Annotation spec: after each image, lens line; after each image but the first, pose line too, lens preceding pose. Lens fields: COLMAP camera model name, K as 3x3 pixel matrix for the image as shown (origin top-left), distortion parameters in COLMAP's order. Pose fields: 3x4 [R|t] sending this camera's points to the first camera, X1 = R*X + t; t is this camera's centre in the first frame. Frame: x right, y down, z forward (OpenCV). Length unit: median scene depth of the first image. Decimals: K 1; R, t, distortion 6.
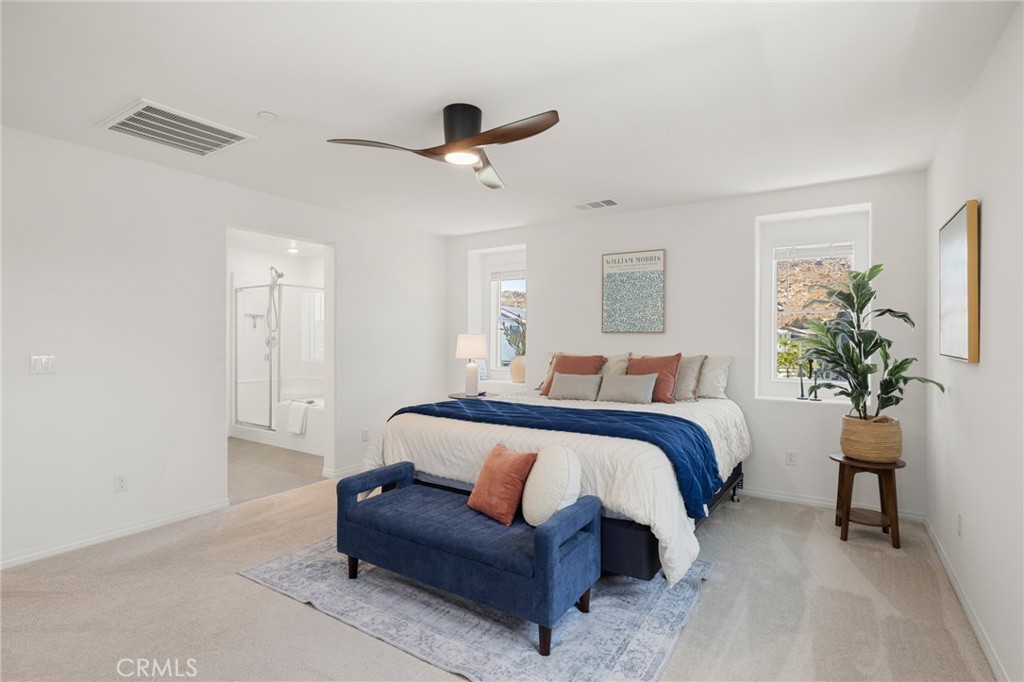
lens RADIAL K [[494.6, 0, 516.7], [0, 494.6, 337.4], [0, 0, 1]] dist [-0.005387, 0.000050]
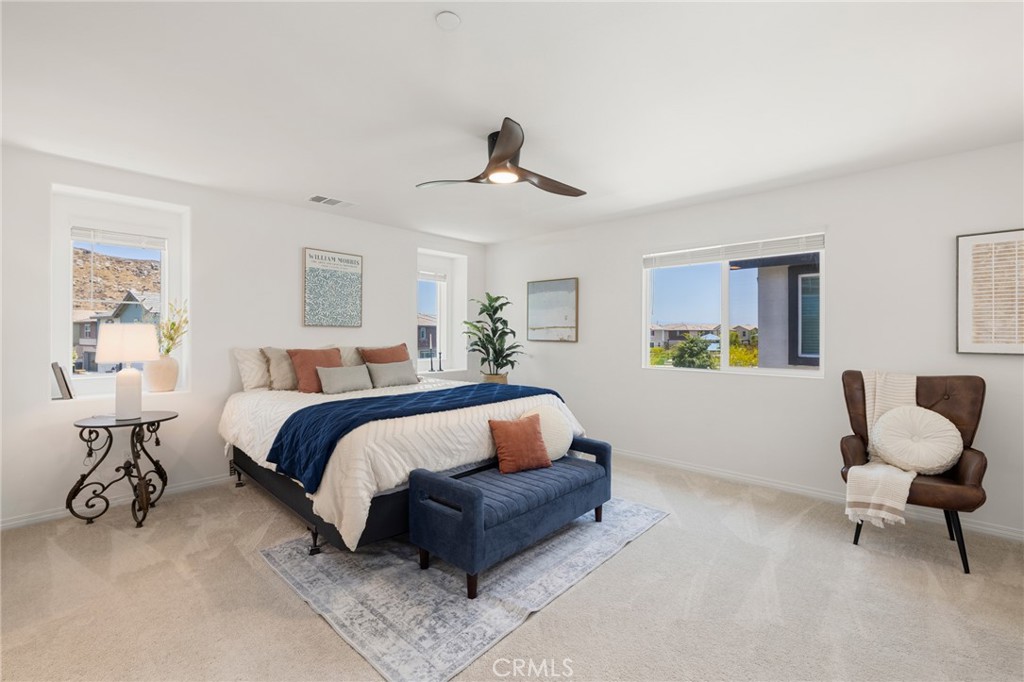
lens RADIAL K [[430.6, 0, 510.5], [0, 430.6, 331.5], [0, 0, 1]] dist [-0.001527, -0.000621]
pose [[0.179229, 0.002558, 0.983804, -0.961892], [-0.004482, 0.999988, -0.001783, 0.002408], [-0.983797, -0.004090, 0.179238, 0.696888]]
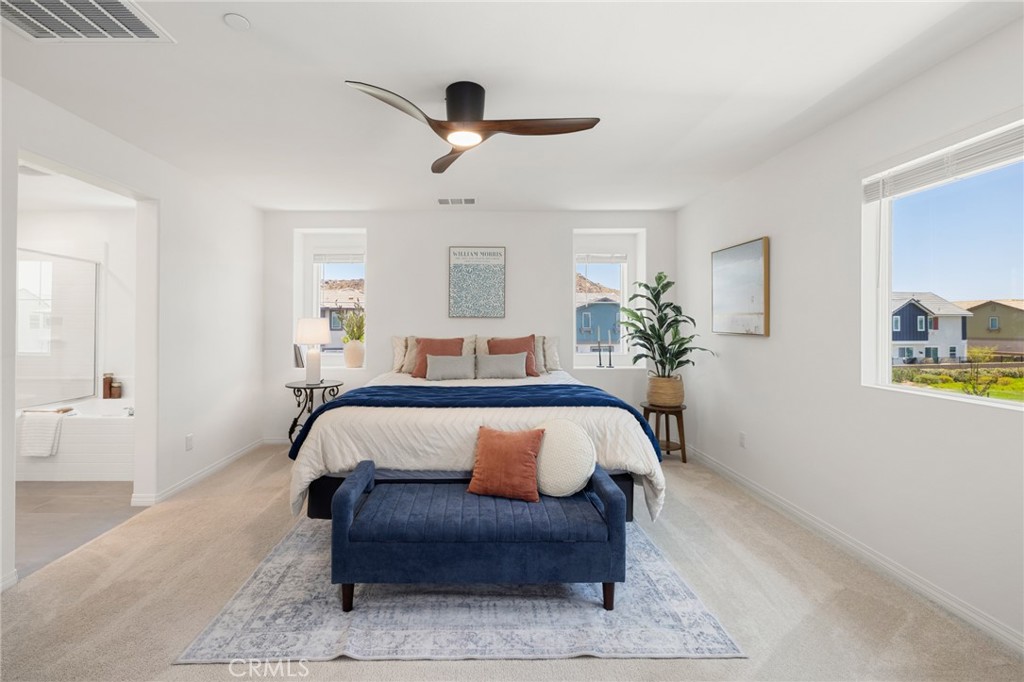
lens RADIAL K [[441.7, 0, 481.2], [0, 441.7, 317.2], [0, 0, 1]] dist [-0.000240, -0.000053]
pose [[0.837621, 0.005020, 0.546229, -0.485648], [0.001451, 0.999934, -0.011416, 0.002388], [-0.546250, 0.010355, 0.837558, 0.218663]]
